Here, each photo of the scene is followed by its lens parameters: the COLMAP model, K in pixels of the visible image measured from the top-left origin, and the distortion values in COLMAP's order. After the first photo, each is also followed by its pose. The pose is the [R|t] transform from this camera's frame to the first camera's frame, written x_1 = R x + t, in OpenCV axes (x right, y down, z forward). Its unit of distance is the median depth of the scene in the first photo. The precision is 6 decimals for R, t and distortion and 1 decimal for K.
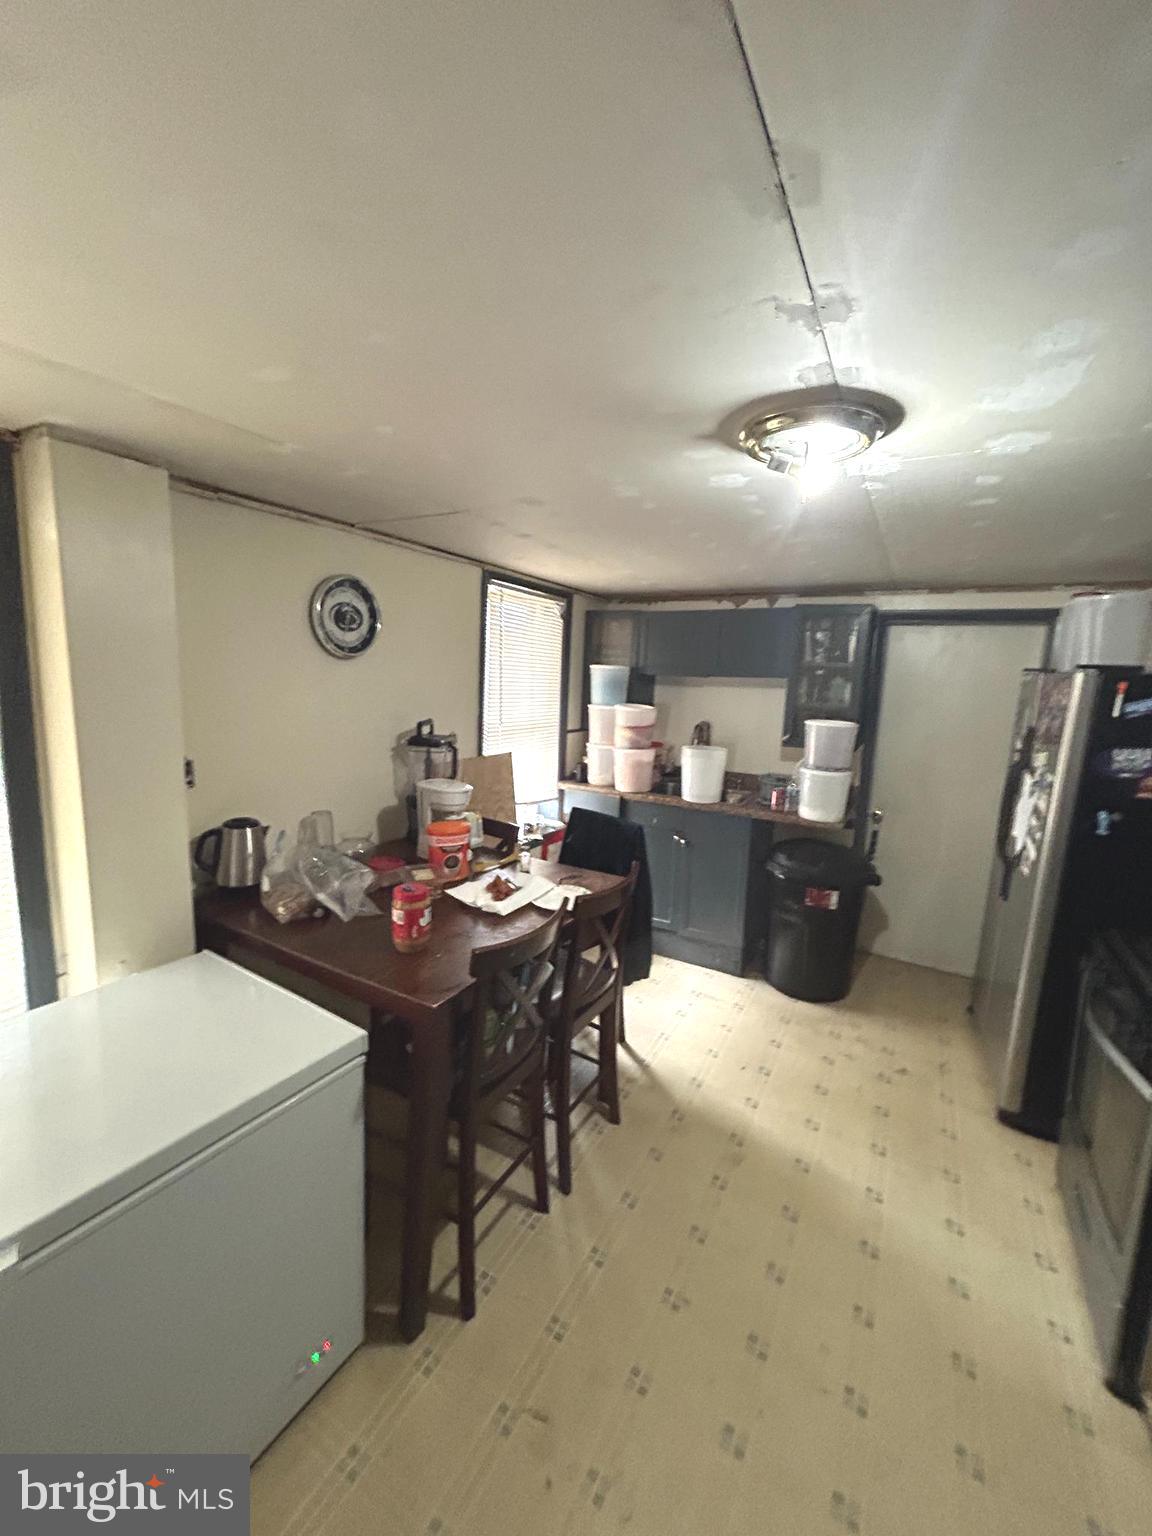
lens RADIAL K [[605.3, 0, 574.0], [0, 605.3, 773.4], [0, 0, 1]] dist [-0.000564, 0.000755]
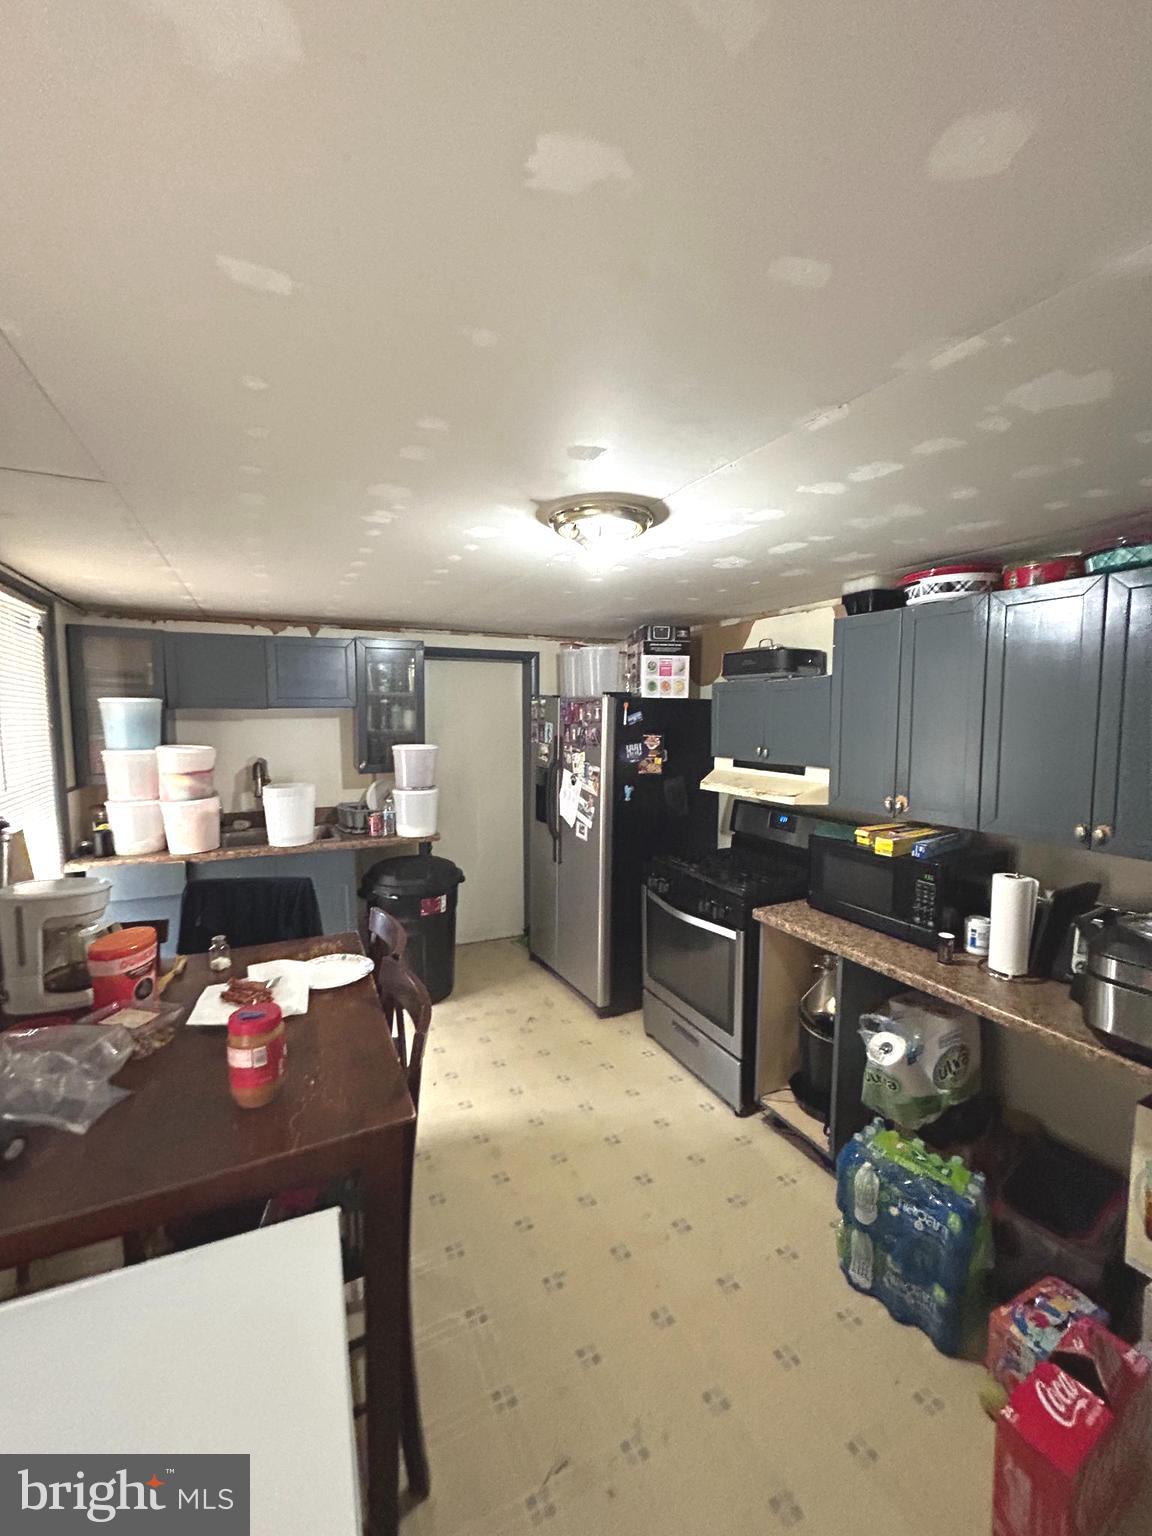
lens RADIAL K [[605.3, 0, 574.0], [0, 605.3, 773.4], [0, 0, 1]] dist [-0.000564, 0.000755]
pose [[0.580166, -0.118064, 0.805896, -0.288126], [0.154210, 0.987465, 0.033648, -0.026753], [-0.799767, 0.104756, 0.591100, 0.121240]]
